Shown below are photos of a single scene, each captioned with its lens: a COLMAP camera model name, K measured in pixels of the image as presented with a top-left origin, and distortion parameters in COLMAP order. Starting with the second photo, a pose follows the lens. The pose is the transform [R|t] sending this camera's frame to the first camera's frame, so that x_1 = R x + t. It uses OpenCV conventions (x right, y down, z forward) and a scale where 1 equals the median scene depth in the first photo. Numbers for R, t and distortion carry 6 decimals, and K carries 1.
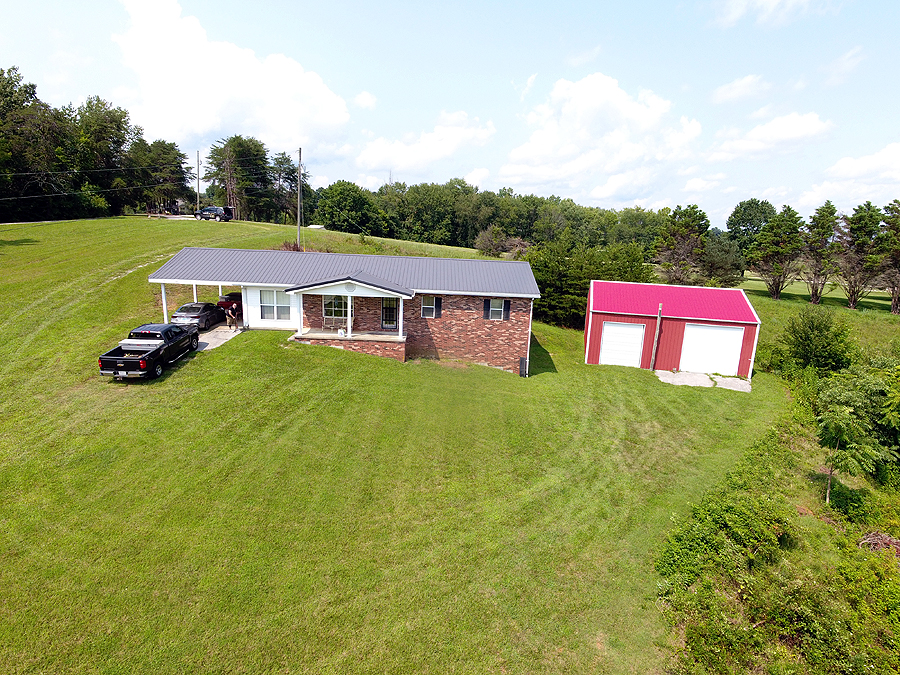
lens RADIAL K [[530.1, 0, 469.3], [0, 530.1, 339.0], [0, 0, 1]] dist [0.009589, -0.012018]
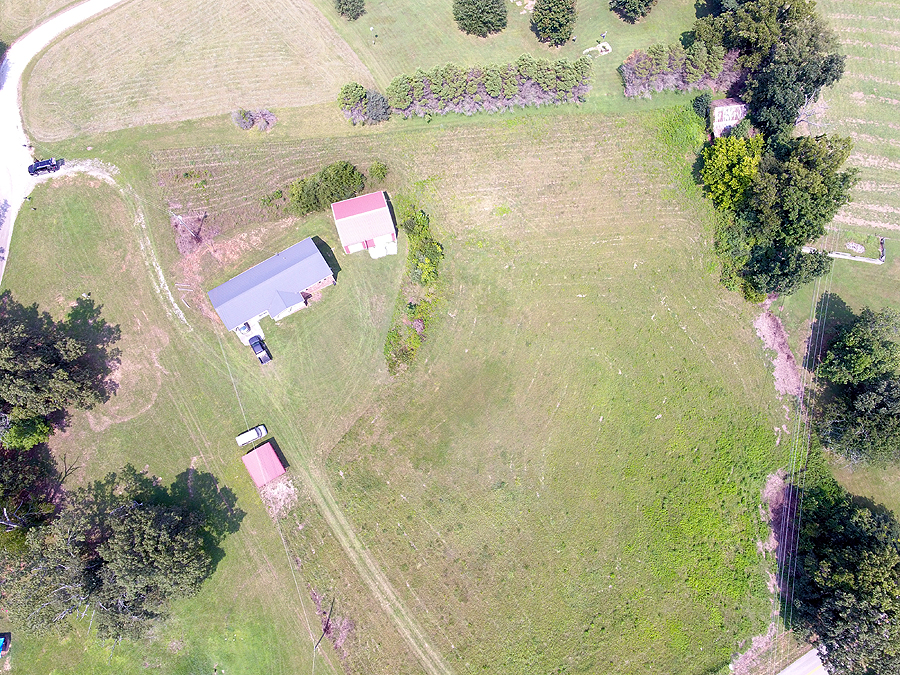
lens RADIAL K [[530.7, 0, 467.7], [0, 530.7, 342.5], [0, 0, 1]] dist [-0.002588, -0.000086]
pose [[0.874195, -0.472942, 0.110041, 0.294480], [0.104891, 0.405195, 0.908193, -2.772362], [-0.474111, -0.782396, 0.403827, -1.052786]]
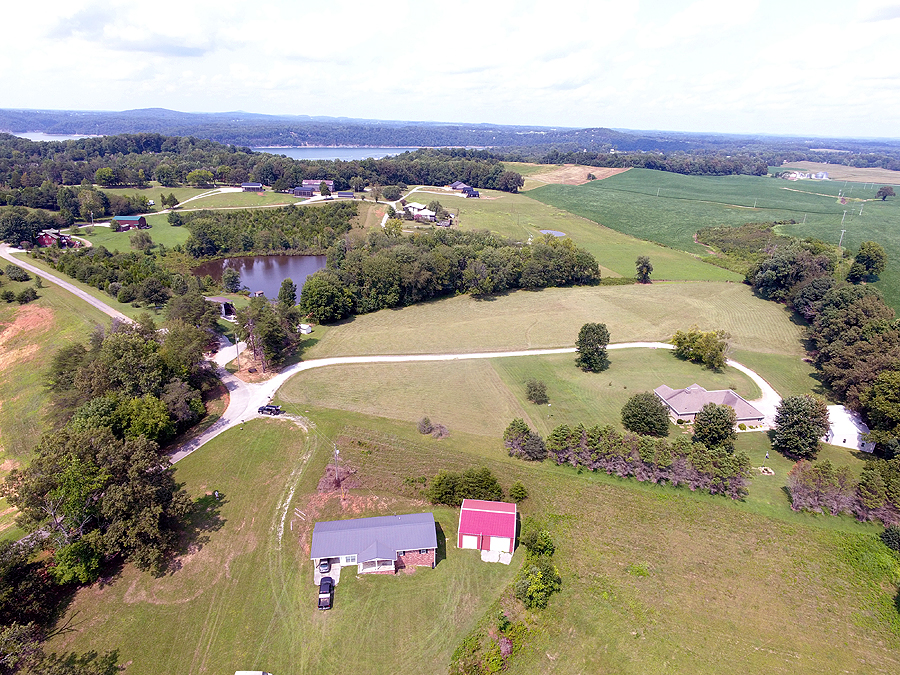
lens RADIAL K [[530.1, 0, 469.3], [0, 530.1, 339.0], [0, 0, 1]] dist [0.009589, -0.012018]
pose [[0.995094, -0.053002, 0.083536, 0.122599], [0.036913, 0.982317, 0.183552, -1.784355], [-0.091787, -0.179568, 0.979454, -1.775653]]
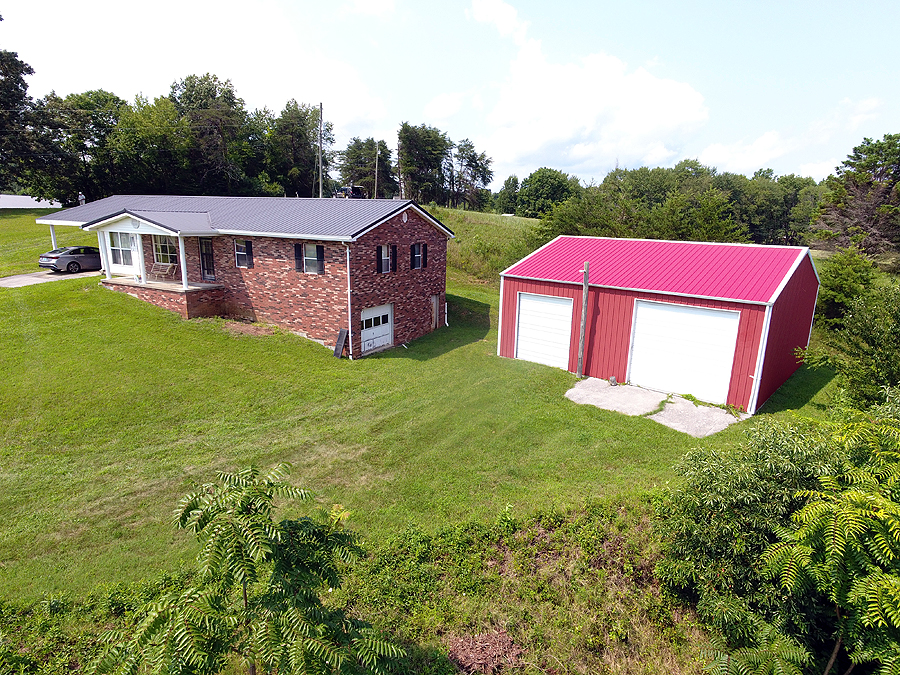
lens RADIAL K [[530.7, 0, 467.7], [0, 530.7, 342.5], [0, 0, 1]] dist [-0.002588, -0.000086]
pose [[0.873774, 0.090907, -0.477760, 0.585486], [-0.090325, 0.995617, 0.024249, 0.020283], [0.477870, 0.021965, 0.878156, 0.471140]]
